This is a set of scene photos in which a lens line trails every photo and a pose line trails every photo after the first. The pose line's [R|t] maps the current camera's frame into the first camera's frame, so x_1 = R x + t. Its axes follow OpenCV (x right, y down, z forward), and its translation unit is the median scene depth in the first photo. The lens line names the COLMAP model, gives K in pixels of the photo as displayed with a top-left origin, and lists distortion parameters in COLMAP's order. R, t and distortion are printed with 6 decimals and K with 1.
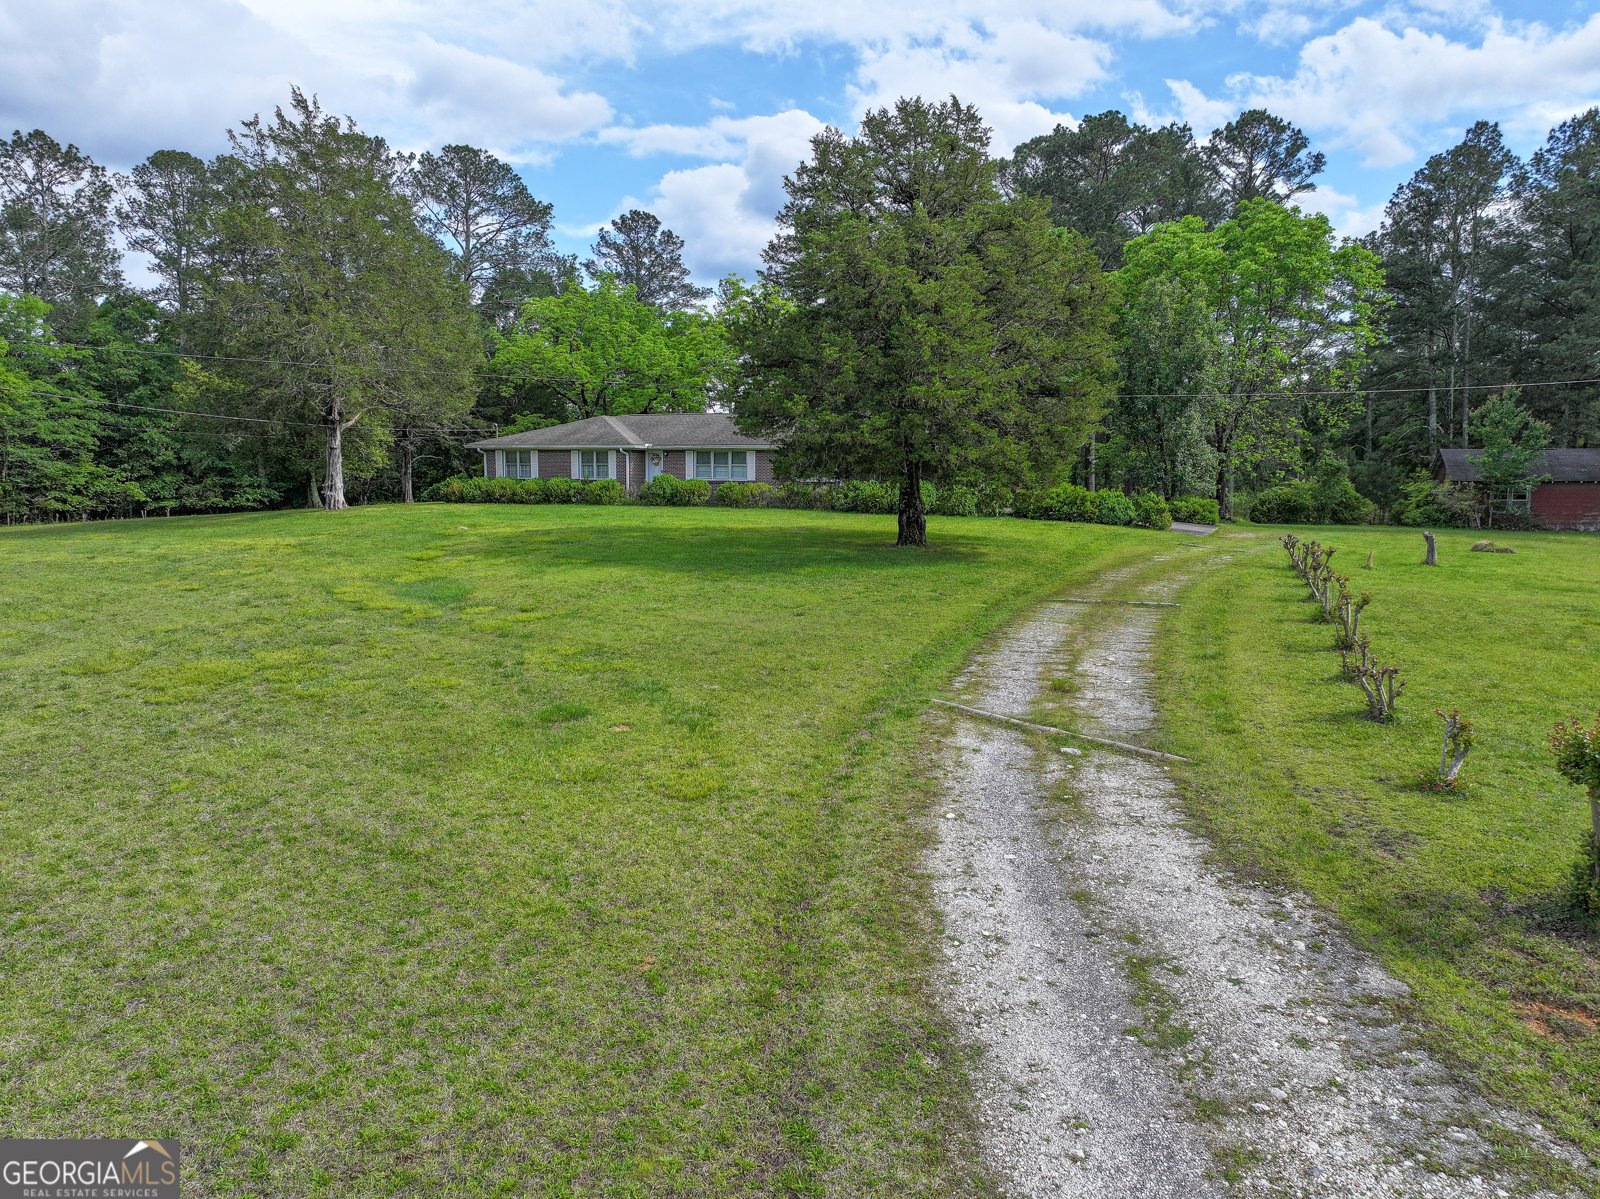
lens RADIAL K [[1133.9, 0, 799.7], [0, 1133.9, 604.8], [0, 0, 1]] dist [0.000485, -0.002663]
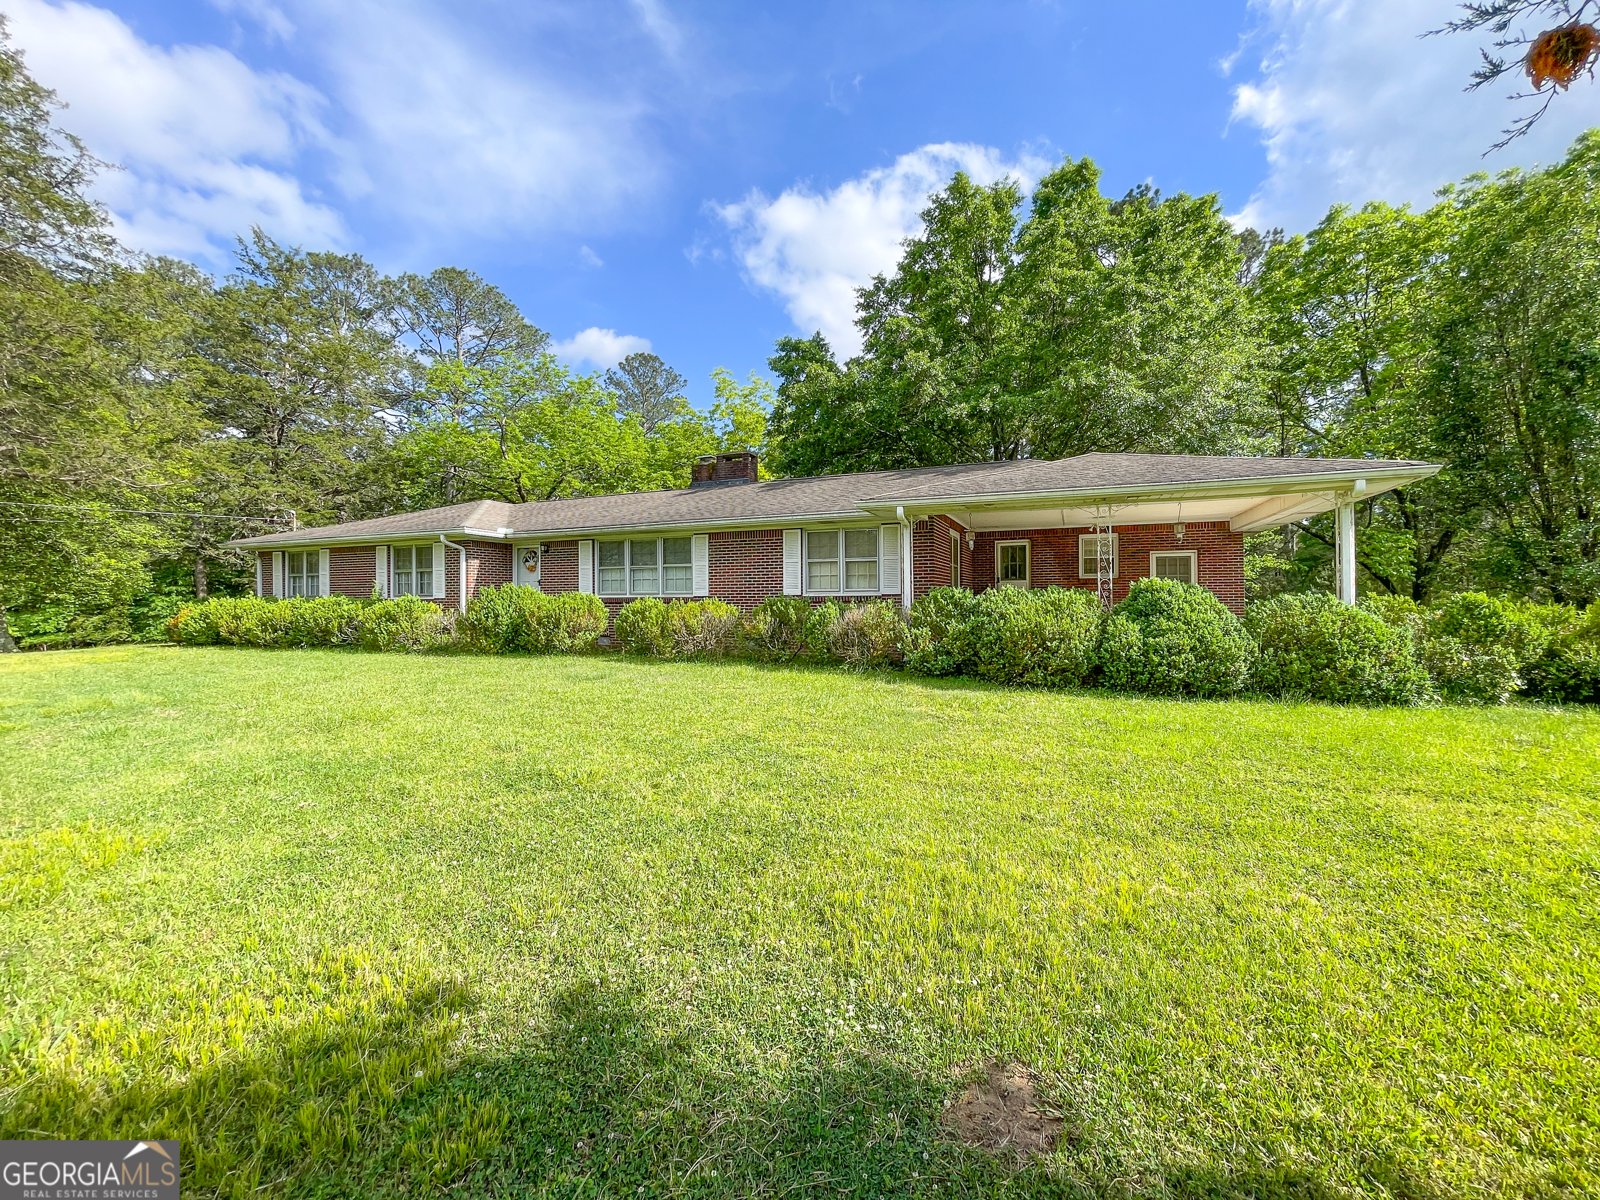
lens RADIAL K [[1133.9, 0, 799.2], [0, 1133.9, 604.1], [0, 0, 1]] dist [0.000485, -0.002663]
pose [[0.999973, -0.007295, -0.000842, -0.001207], [0.007152, 0.993492, -0.113675, -0.050778], [0.001666, 0.113666, 0.993518, 0.509379]]
